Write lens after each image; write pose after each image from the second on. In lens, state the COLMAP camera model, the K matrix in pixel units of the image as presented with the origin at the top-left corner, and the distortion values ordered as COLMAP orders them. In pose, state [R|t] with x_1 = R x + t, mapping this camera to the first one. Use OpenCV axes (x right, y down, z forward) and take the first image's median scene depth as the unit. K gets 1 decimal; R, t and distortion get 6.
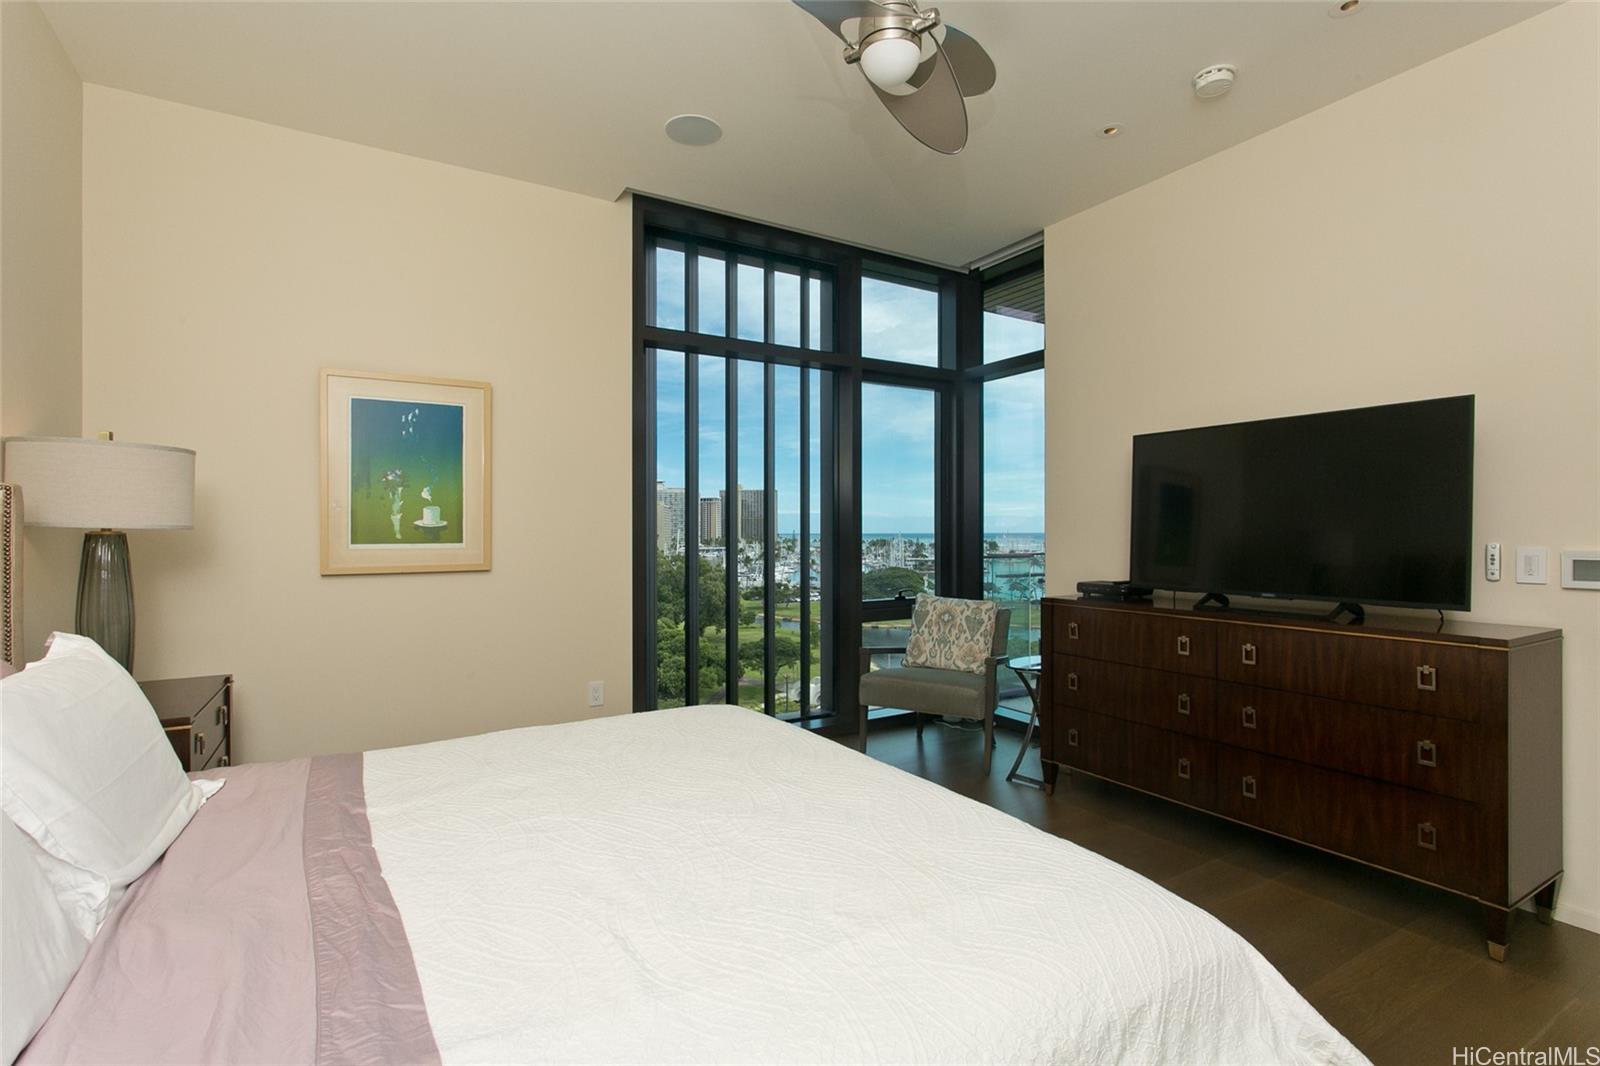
lens RADIAL K [[751.4, 0, 796.6], [0, 751.4, 520.5], [0, 0, 1]] dist [-0.001402, 0.000038]
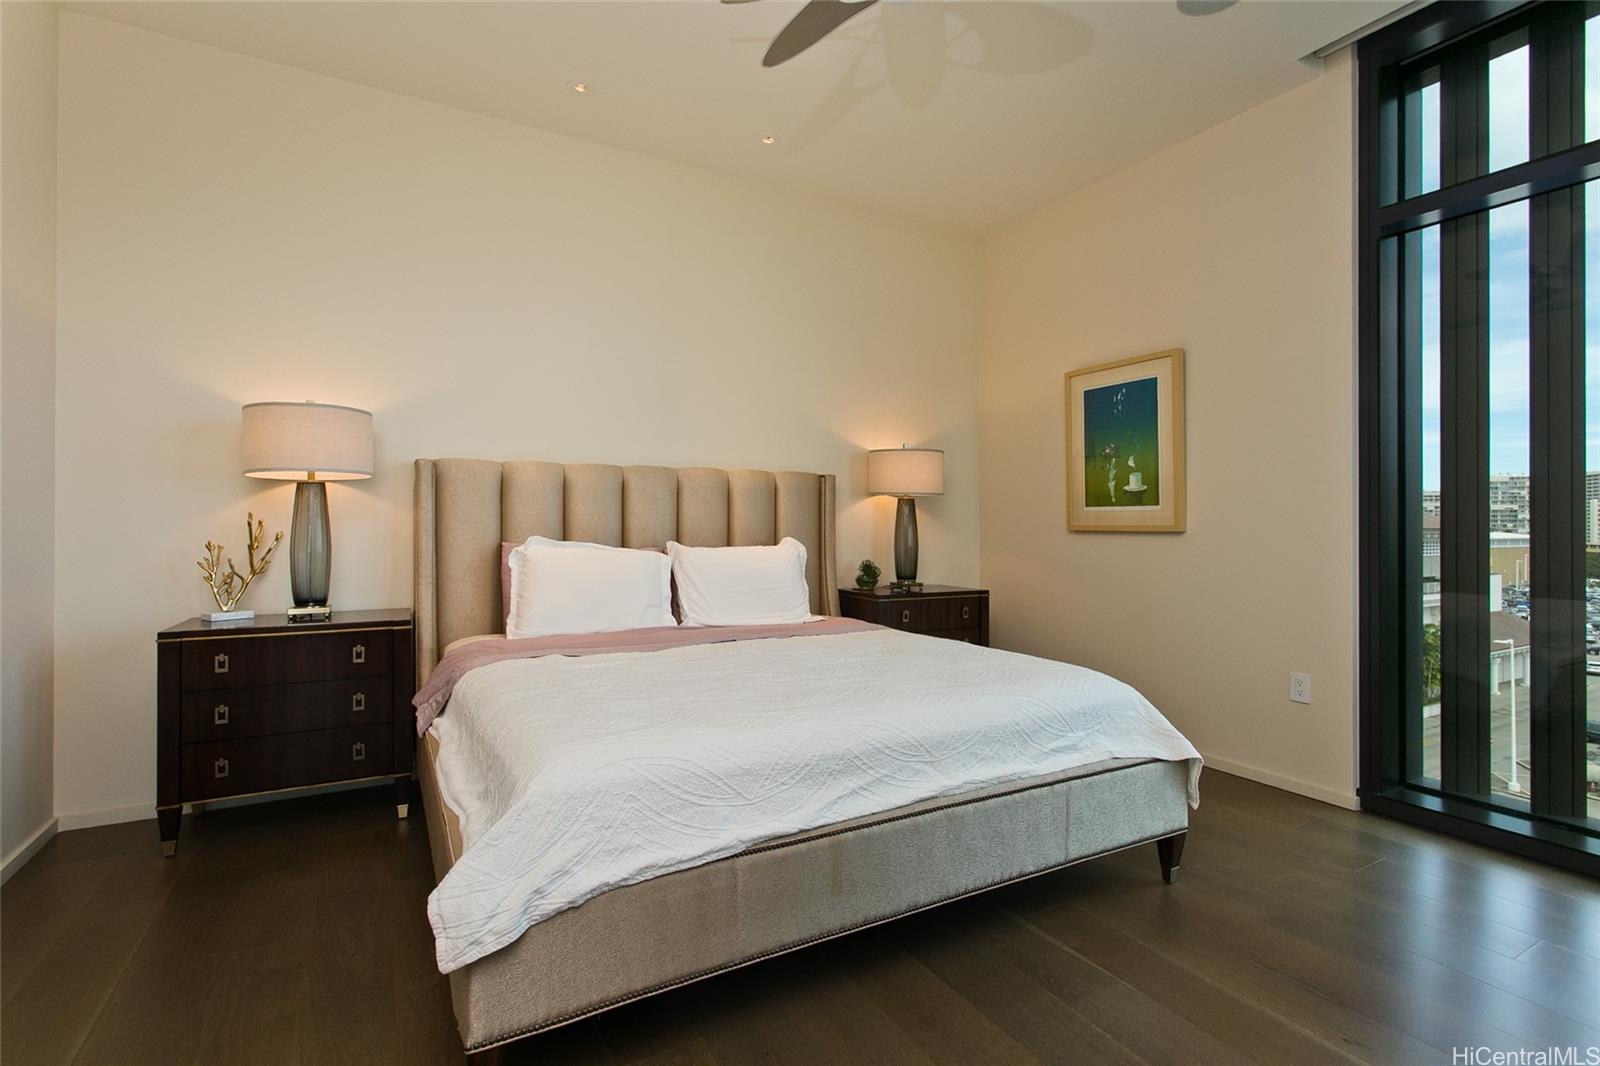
lens RADIAL K [[751.4, 0, 796.6], [0, 751.4, 520.5], [0, 0, 1]] dist [-0.001402, 0.000038]
pose [[-0.043407, 0.002094, -0.999055, 0.655974], [0.011174, 0.999936, 0.001610, 0.044918], [0.998995, -0.011094, -0.043427, 0.547081]]
